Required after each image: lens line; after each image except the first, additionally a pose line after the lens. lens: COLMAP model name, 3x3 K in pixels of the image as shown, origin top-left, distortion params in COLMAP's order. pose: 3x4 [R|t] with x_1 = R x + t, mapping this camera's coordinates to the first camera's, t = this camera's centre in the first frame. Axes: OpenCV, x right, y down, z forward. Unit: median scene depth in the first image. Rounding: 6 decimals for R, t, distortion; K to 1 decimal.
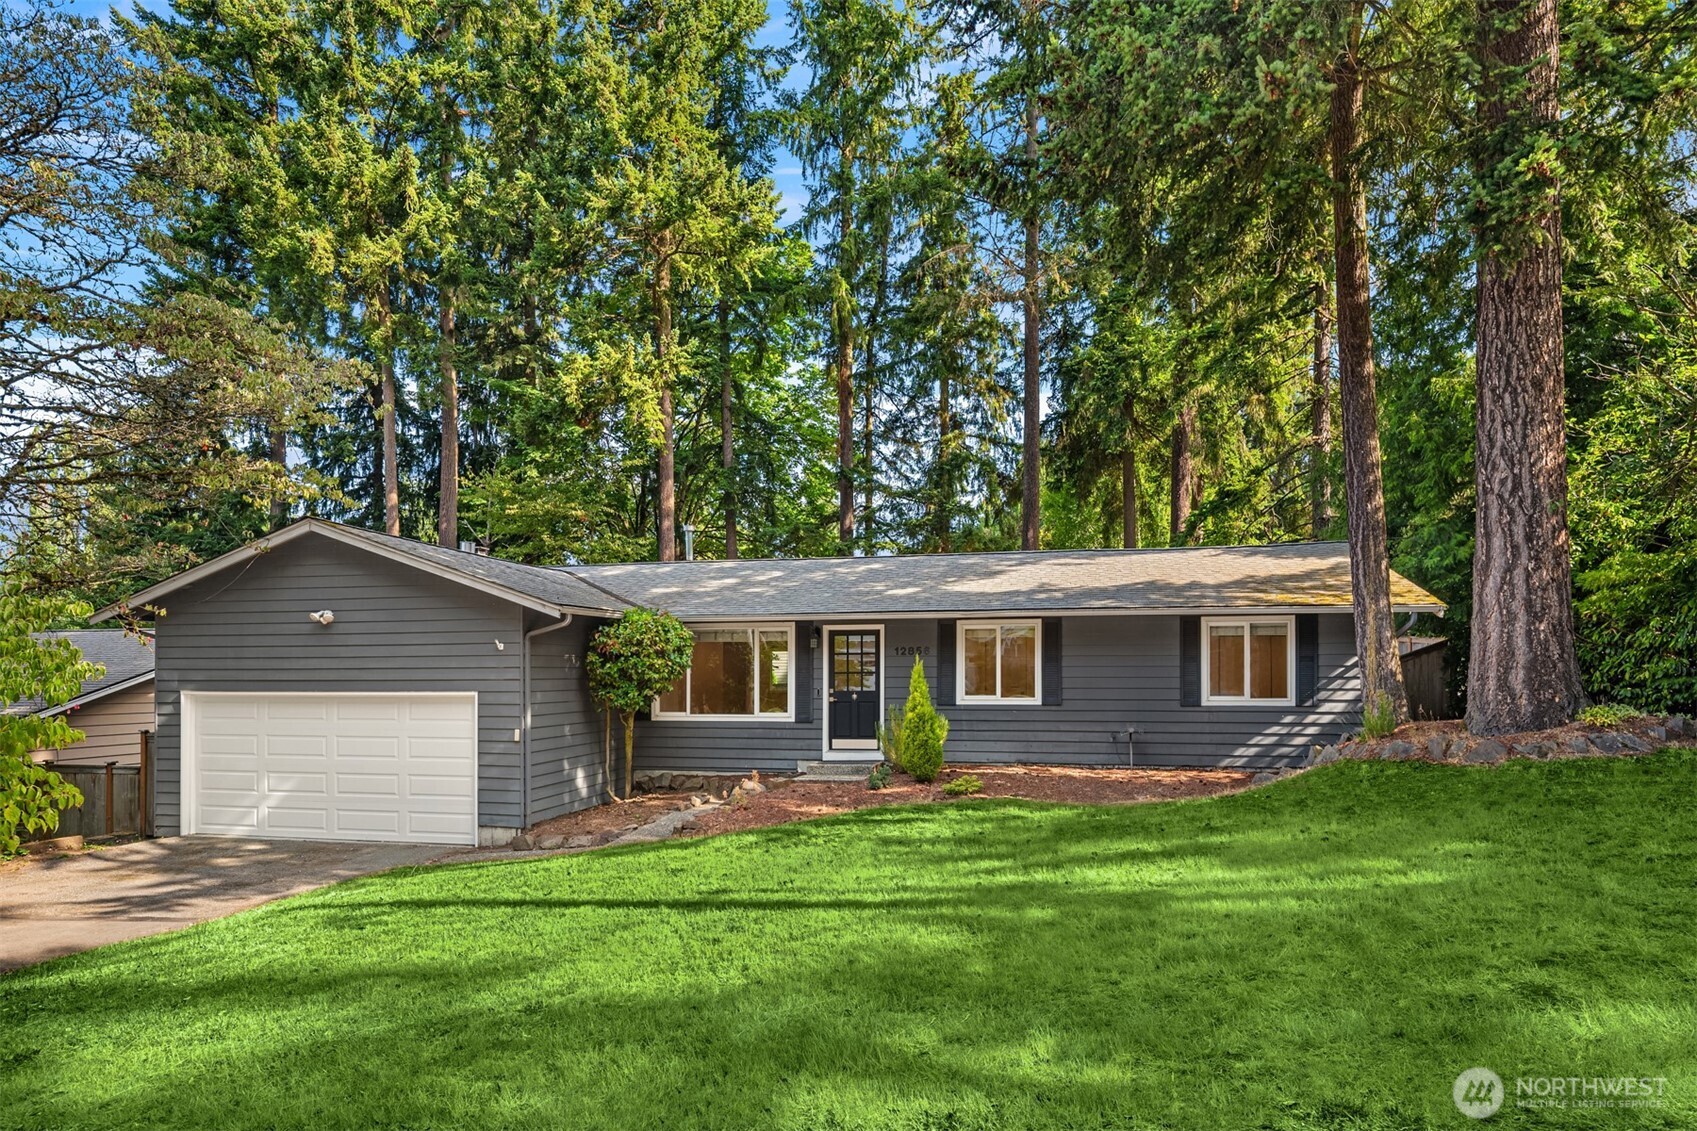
lens RADIAL K [[933.5, 0, 920.2], [0, 933.5, 684.1], [0, 0, 1]] dist [0.000756, -0.006849]
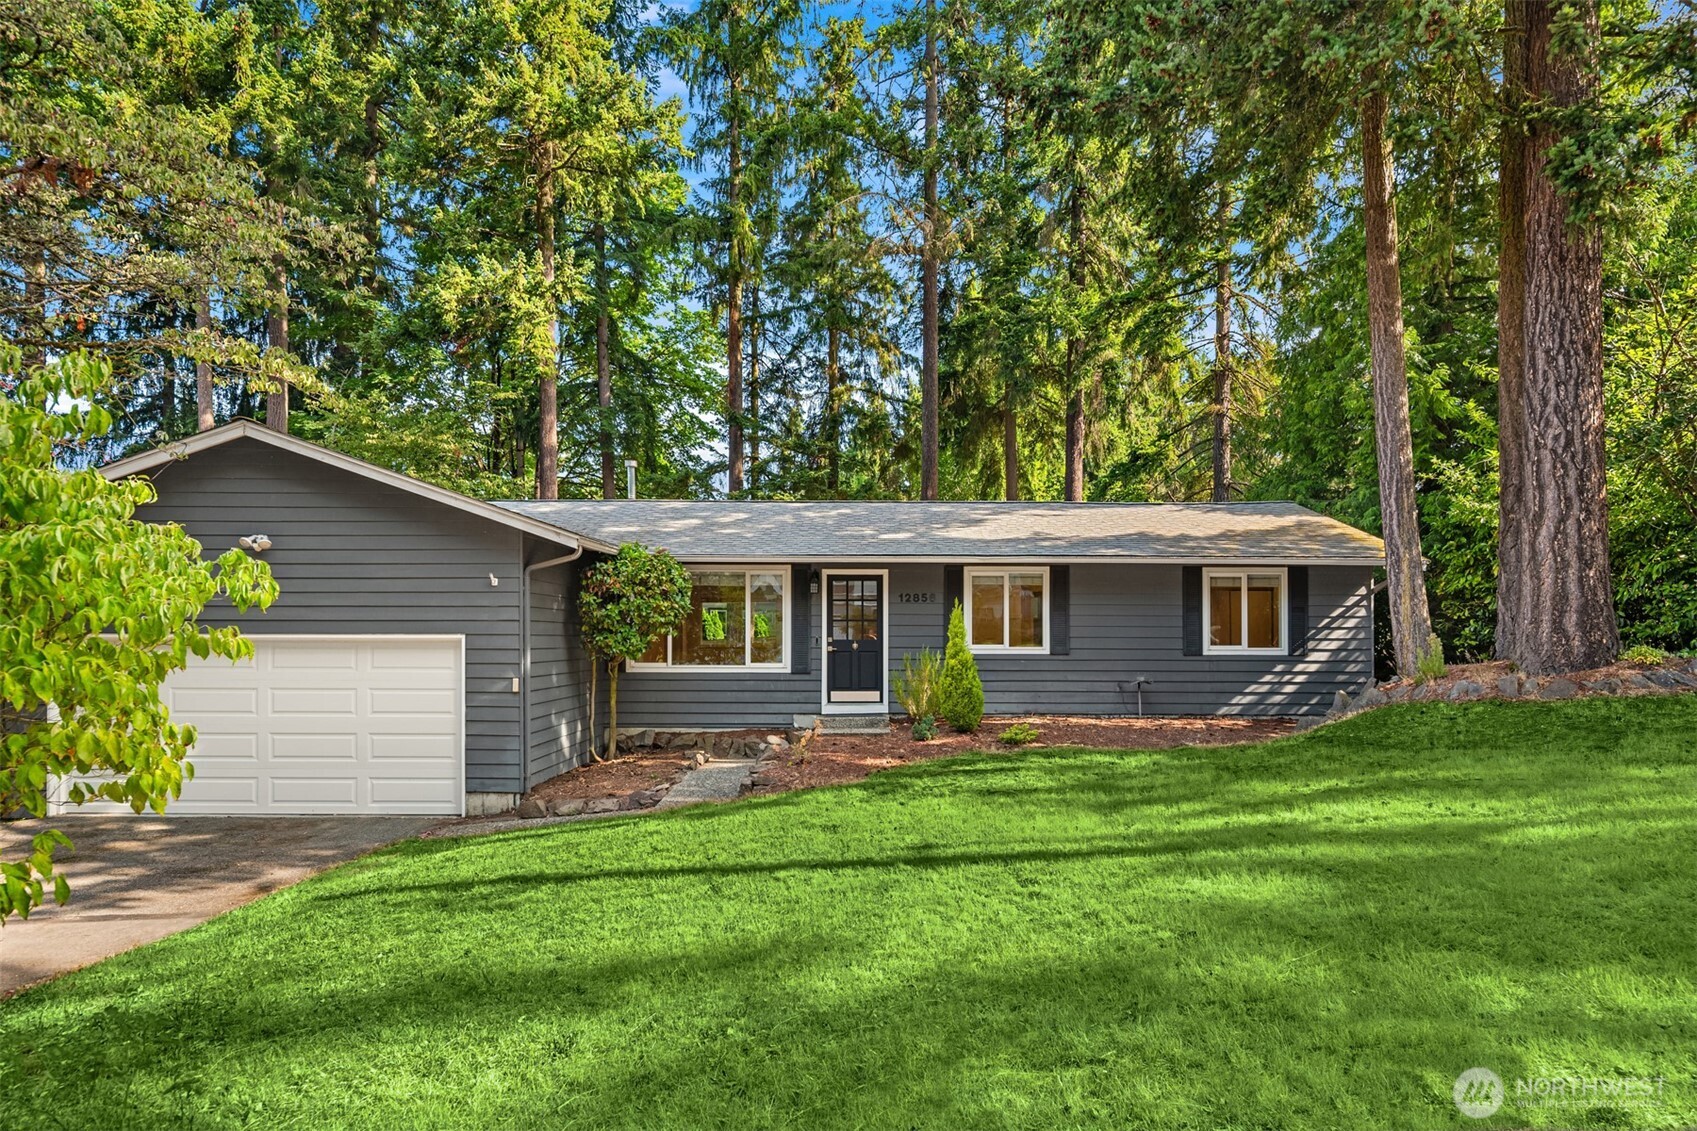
lens RADIAL K [[933.5, 0, 922.8], [0, 933.5, 650.6], [0, 0, 1]] dist [0.000756, -0.006849]
pose [[0.978315, 0.001754, 0.207113, -0.198367], [-0.001678, 0.999998, -0.000539, 0.018682], [-0.207114, 0.000180, 0.978317, 0.067915]]
